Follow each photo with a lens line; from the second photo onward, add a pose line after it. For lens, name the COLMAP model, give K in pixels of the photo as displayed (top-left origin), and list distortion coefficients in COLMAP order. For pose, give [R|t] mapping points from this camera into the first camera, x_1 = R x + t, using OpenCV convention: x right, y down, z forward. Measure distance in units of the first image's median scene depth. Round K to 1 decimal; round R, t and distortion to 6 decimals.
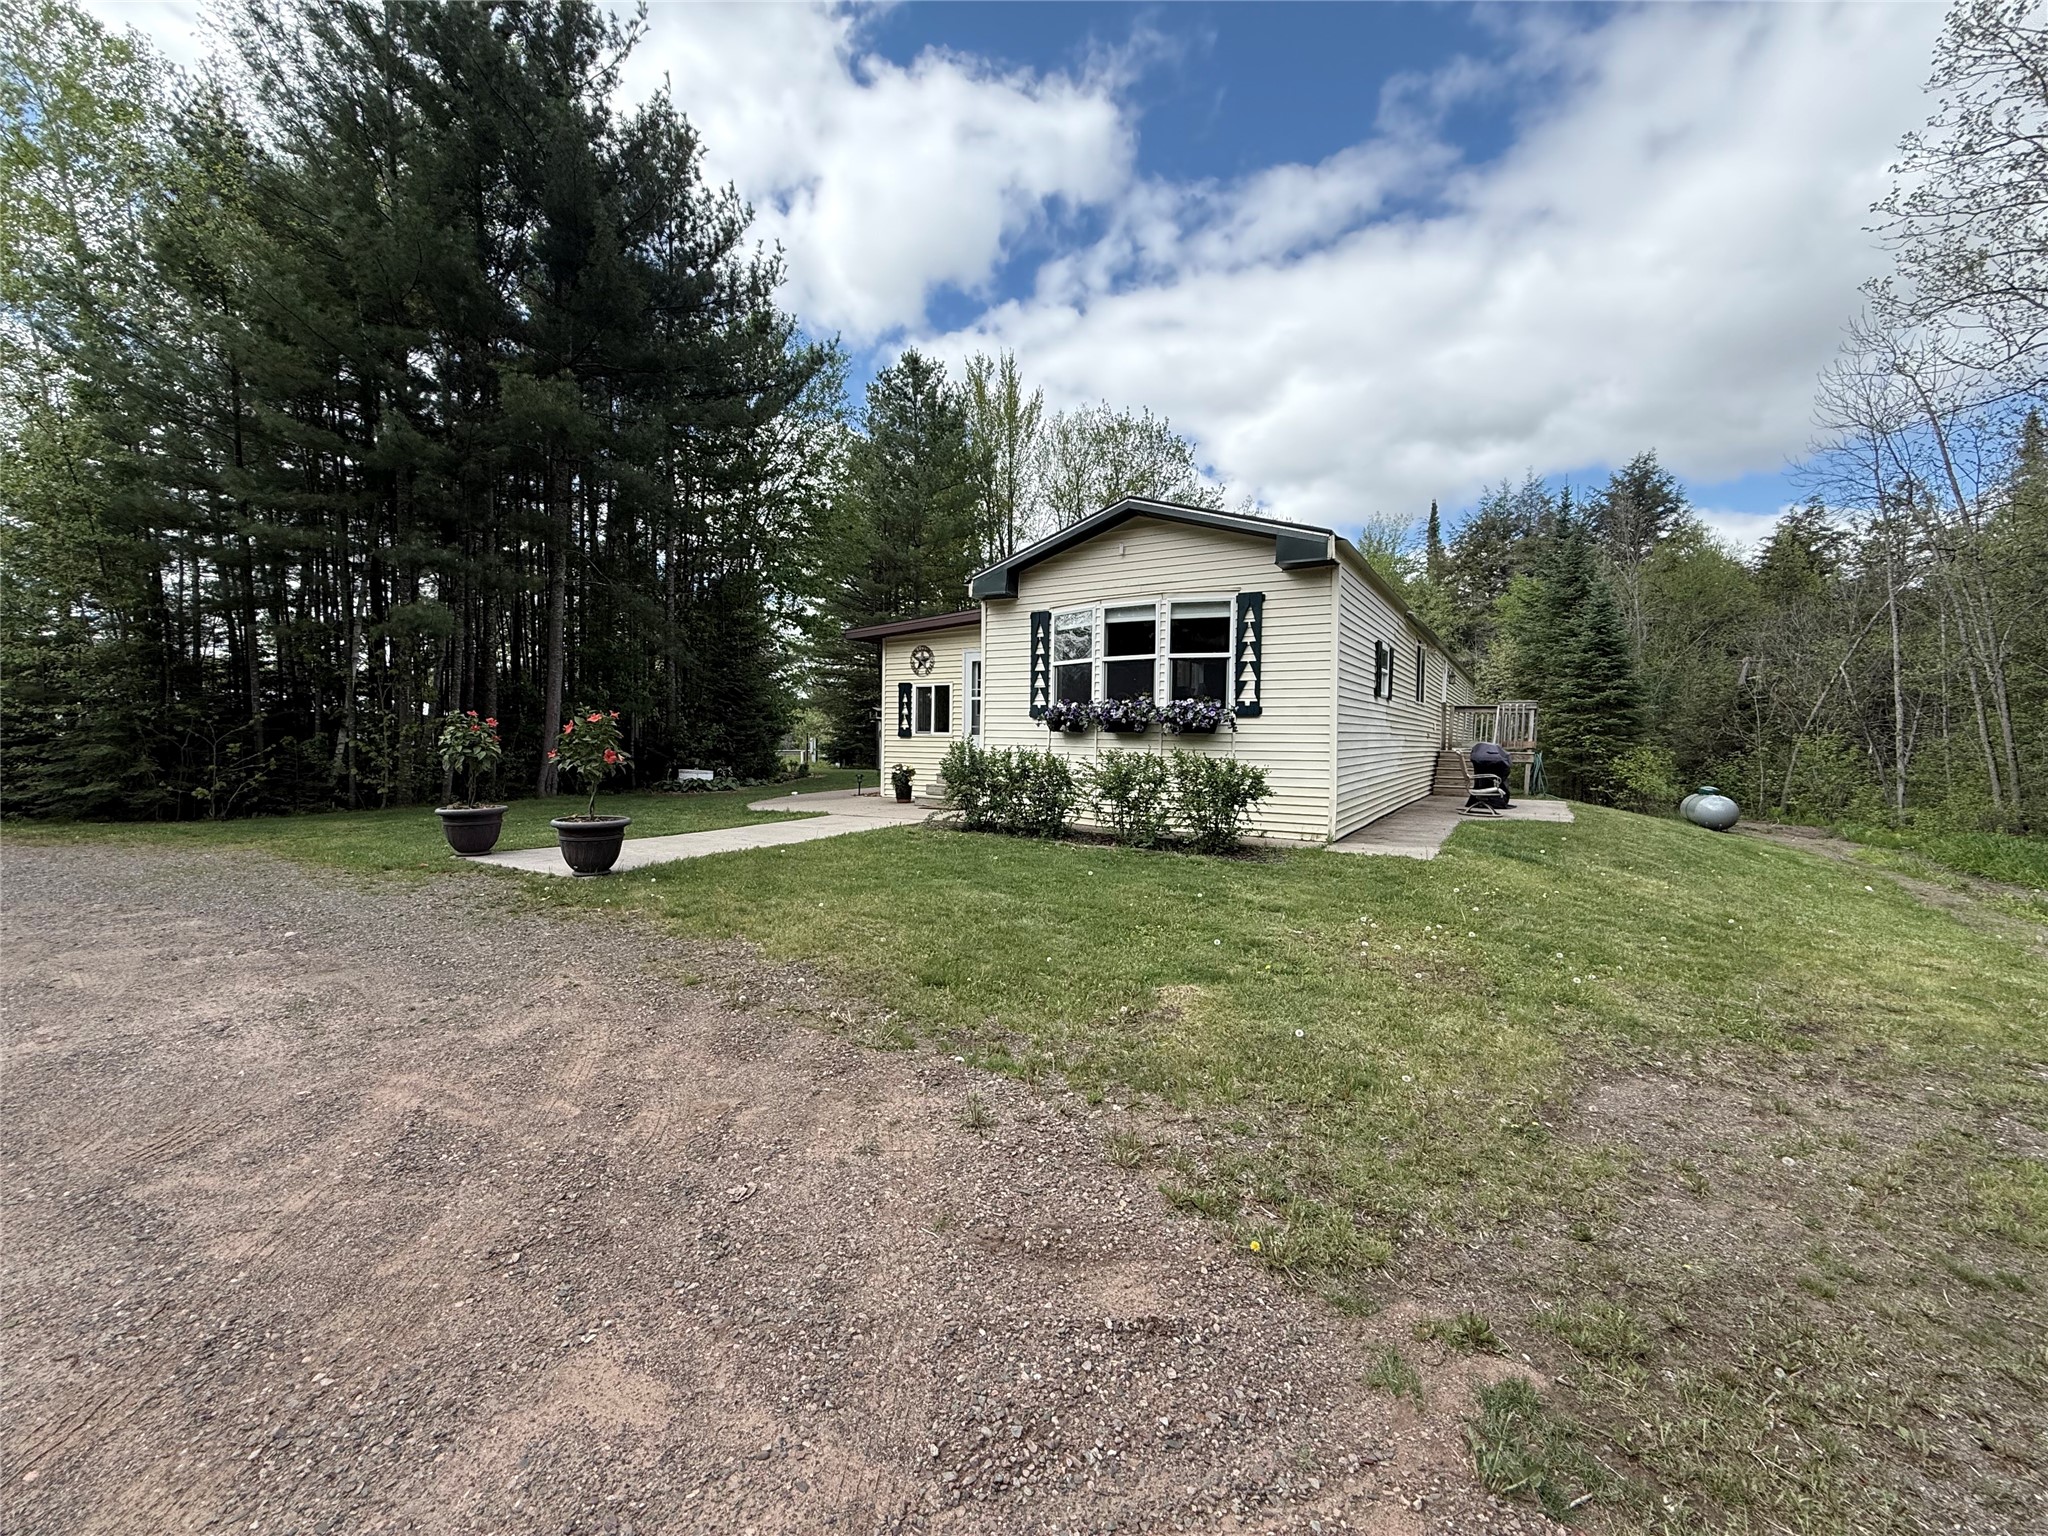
lens RADIAL K [[805.6, 0, 1013.9], [0, 805.6, 762.9], [0, 0, 1]] dist [-0.006023, 0.000534]
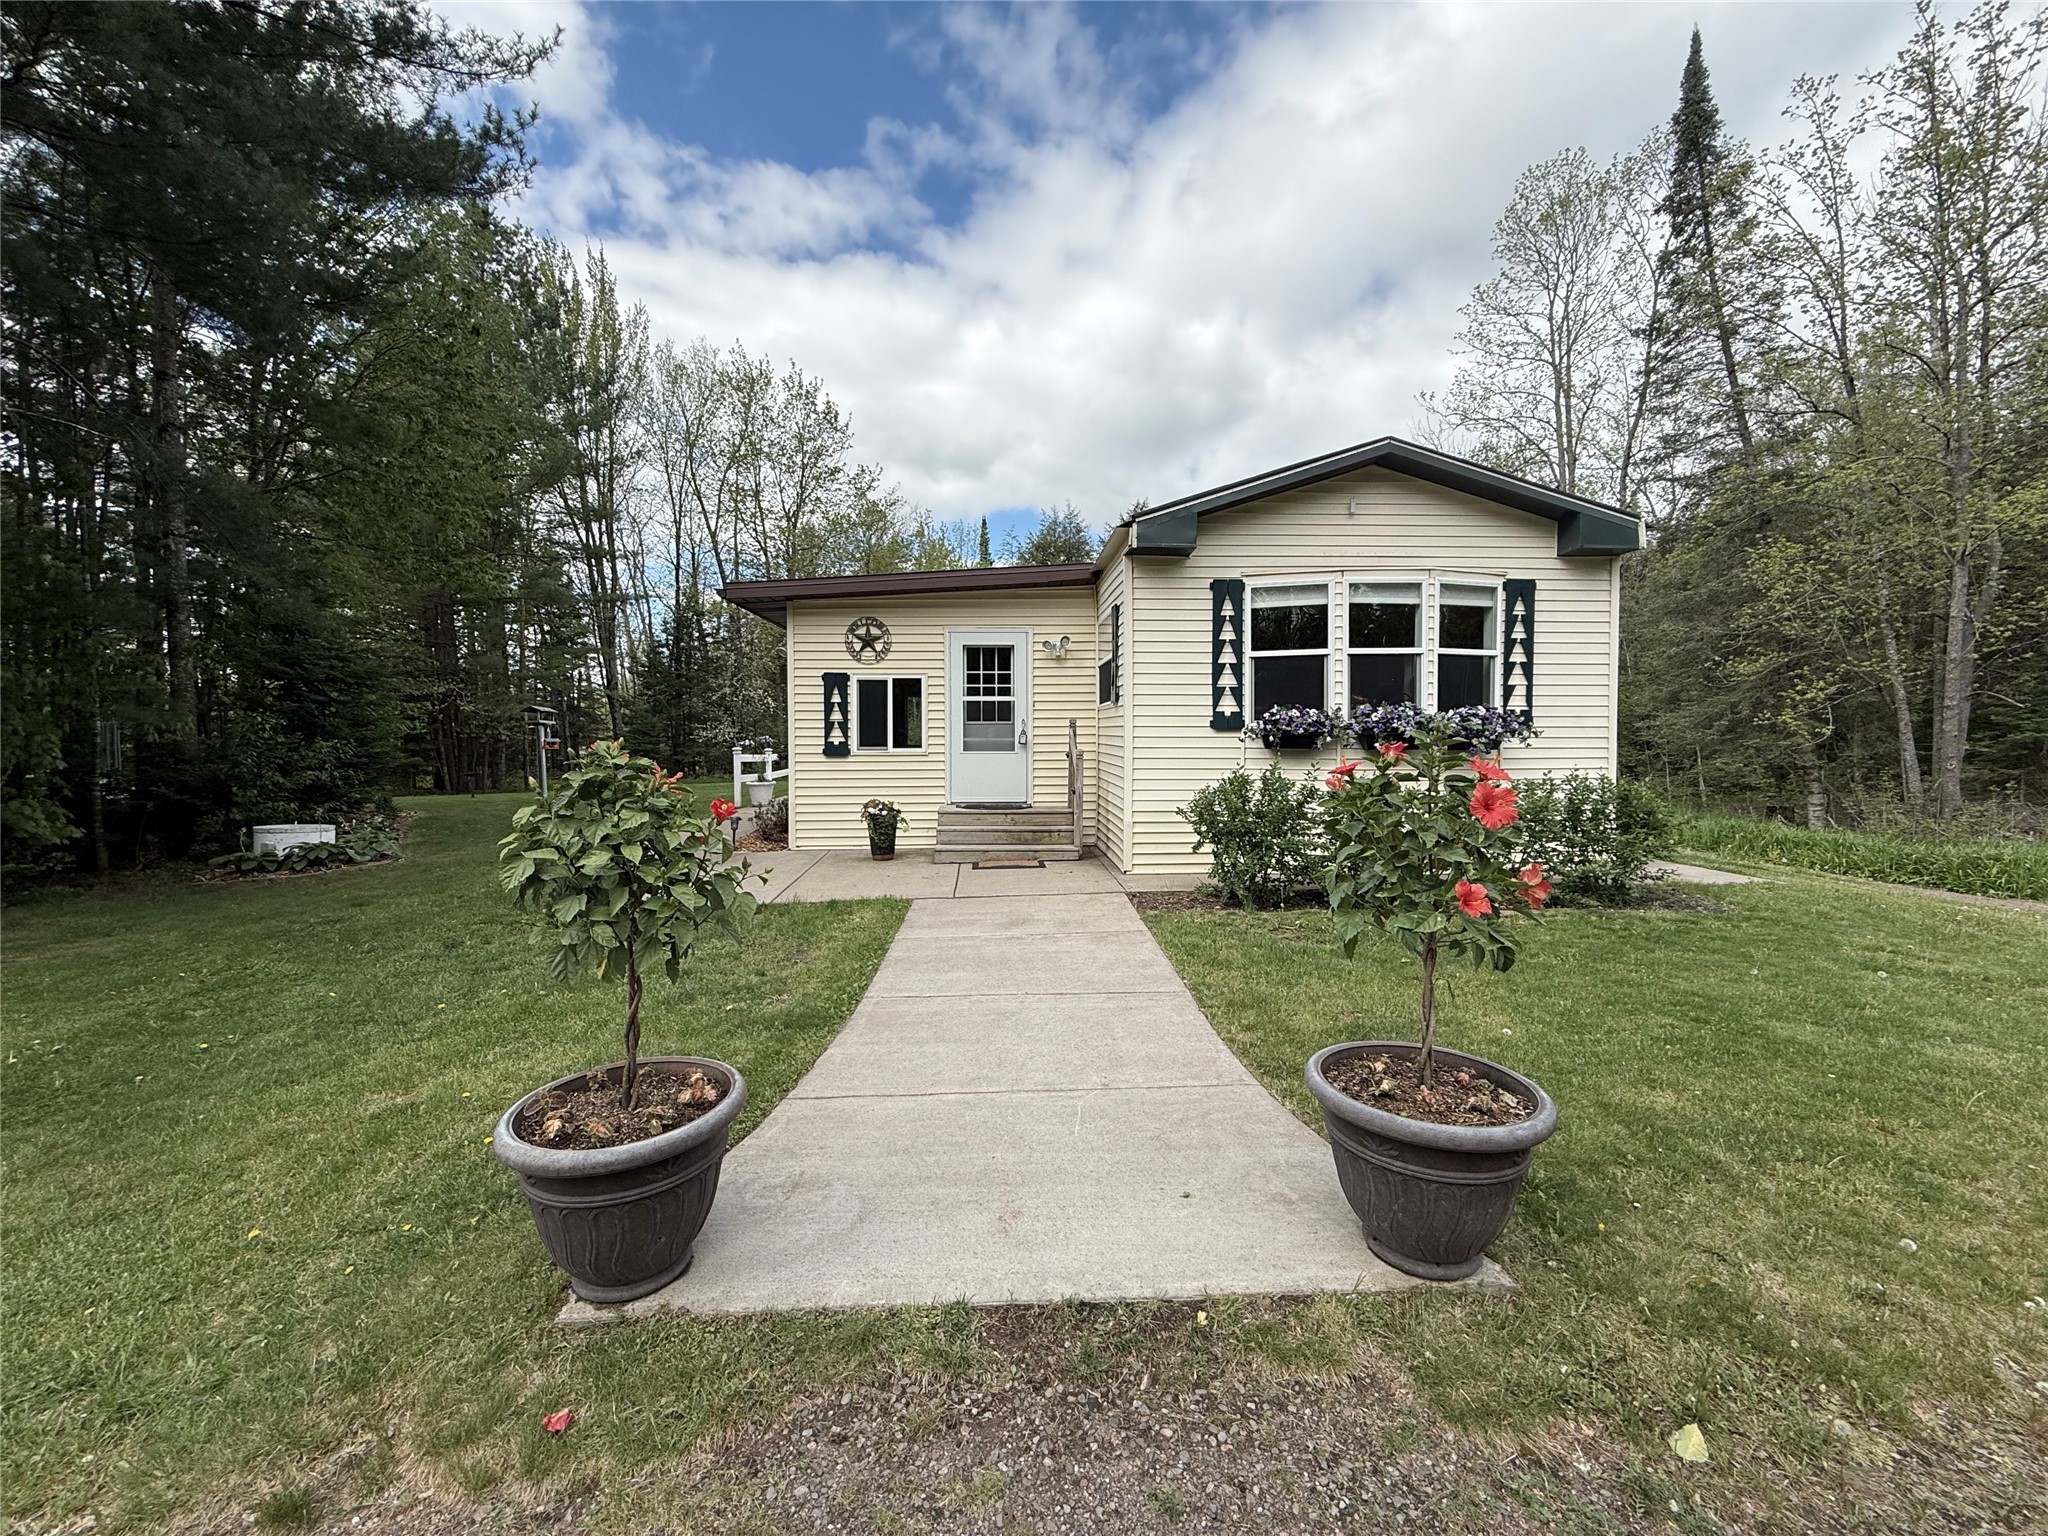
lens RADIAL K [[805.6, 0, 1013.9], [0, 805.6, 762.9], [0, 0, 1]] dist [-0.006023, 0.000534]
pose [[0.824371, -0.034192, 0.565016, -0.523668], [0.031710, 0.999396, 0.014215, -0.042382], [-0.565161, 0.006198, 0.824957, 0.519333]]
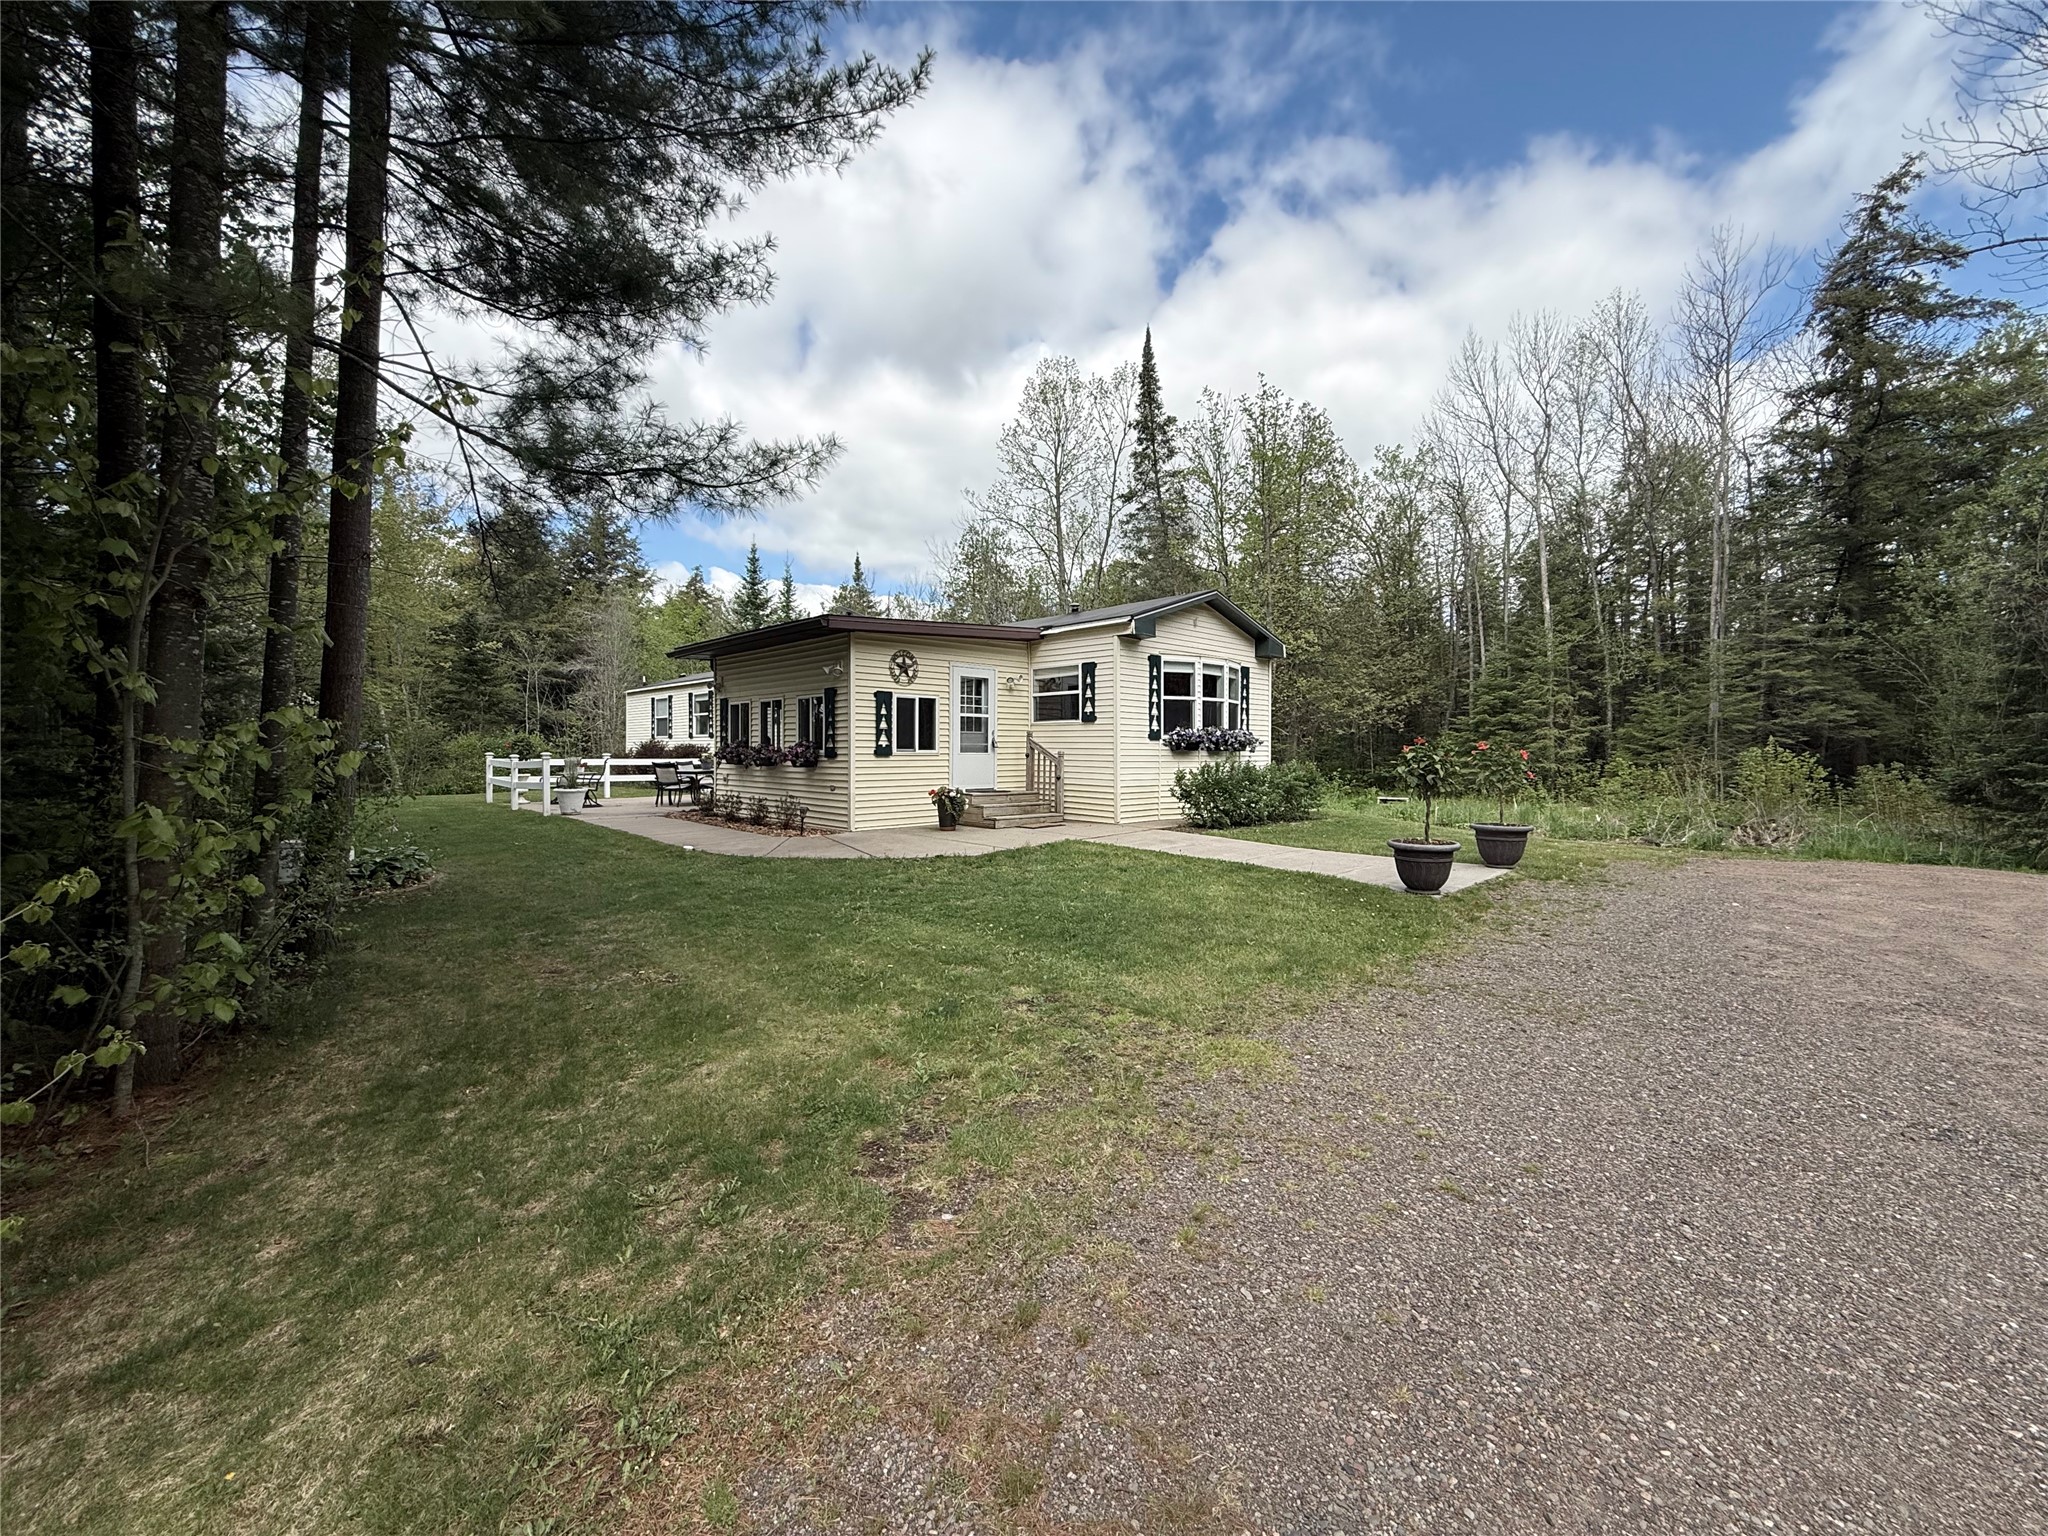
lens RADIAL K [[805.6, 0, 1013.9], [0, 805.6, 762.9], [0, 0, 1]] dist [-0.006023, 0.000534]
pose [[0.242387, -0.025046, 0.969856, -1.240013], [0.032173, 0.999324, 0.017766, -0.048151], [-0.969646, 0.026897, 0.243029, 0.905767]]
